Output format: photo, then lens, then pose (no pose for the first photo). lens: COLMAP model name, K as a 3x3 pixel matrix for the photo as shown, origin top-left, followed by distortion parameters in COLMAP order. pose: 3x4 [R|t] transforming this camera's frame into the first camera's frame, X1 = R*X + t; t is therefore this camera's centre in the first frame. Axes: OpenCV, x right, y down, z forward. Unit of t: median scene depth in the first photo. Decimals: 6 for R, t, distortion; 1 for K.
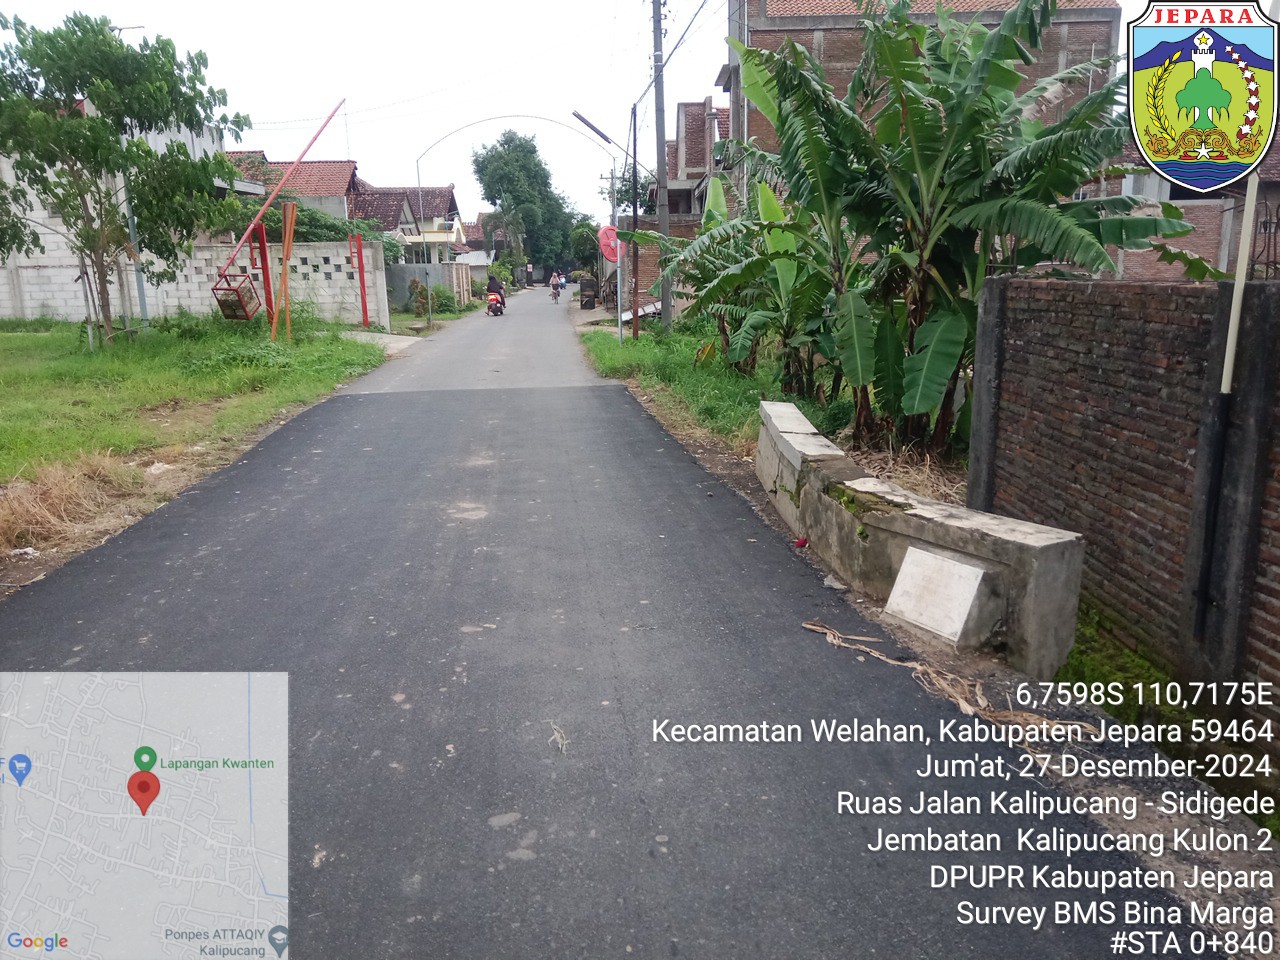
lens RADIAL K [[946.3, 0, 640.0], [0, 946.3, 480.0], [0, 0, 1]] dist [0.076560, -0.088696]
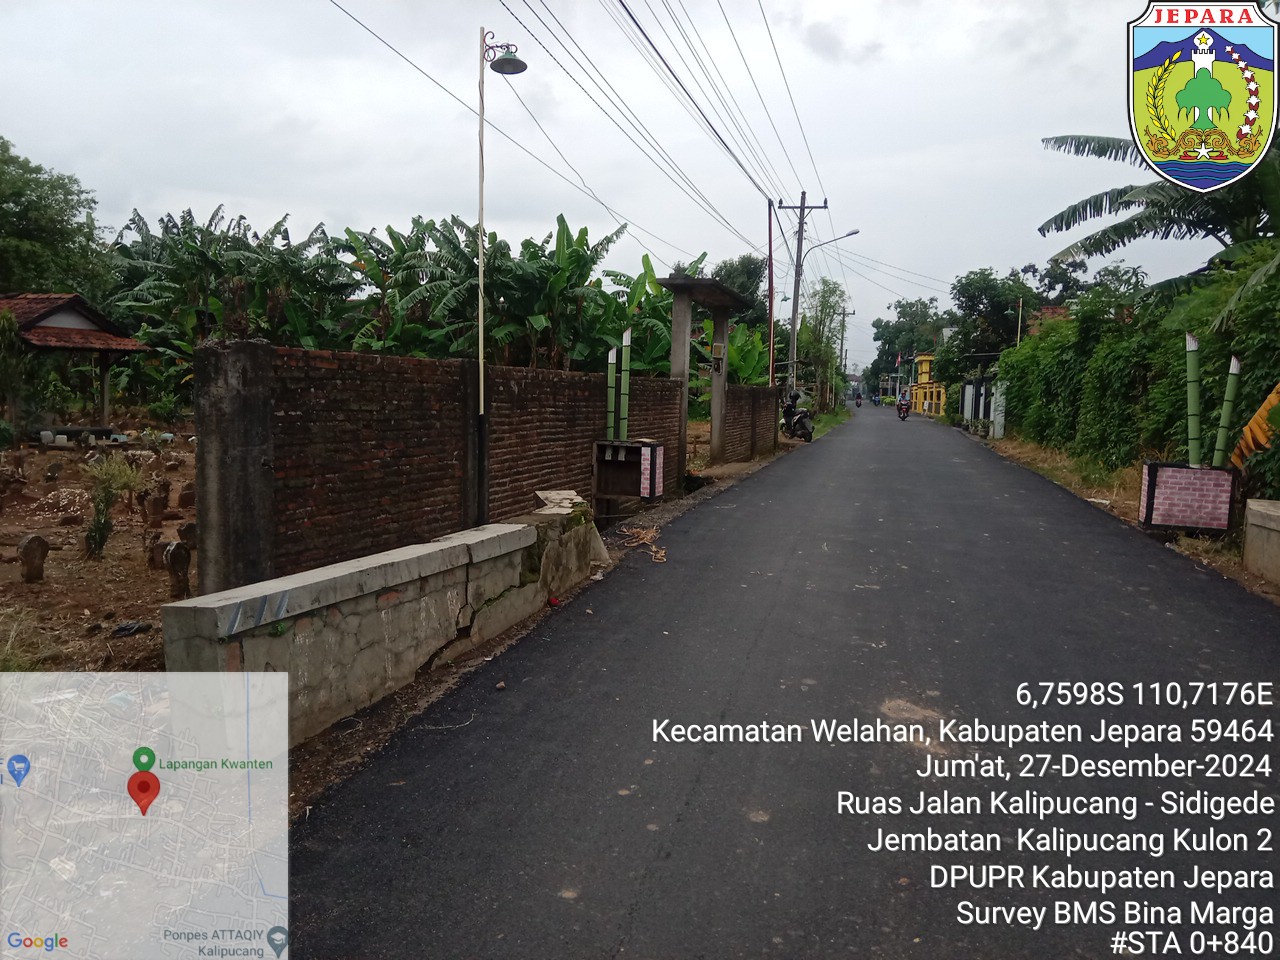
lens RADIAL K [[946.3, 0, 640.0], [0, 946.3, 480.0], [0, 0, 1]] dist [0.076560, -0.088696]
pose [[-0.938452, -0.029362, 0.344160, -0.064623], [0.075009, 0.955279, 0.286035, -0.084030], [-0.337168, 0.294245, -0.894281, 0.452185]]
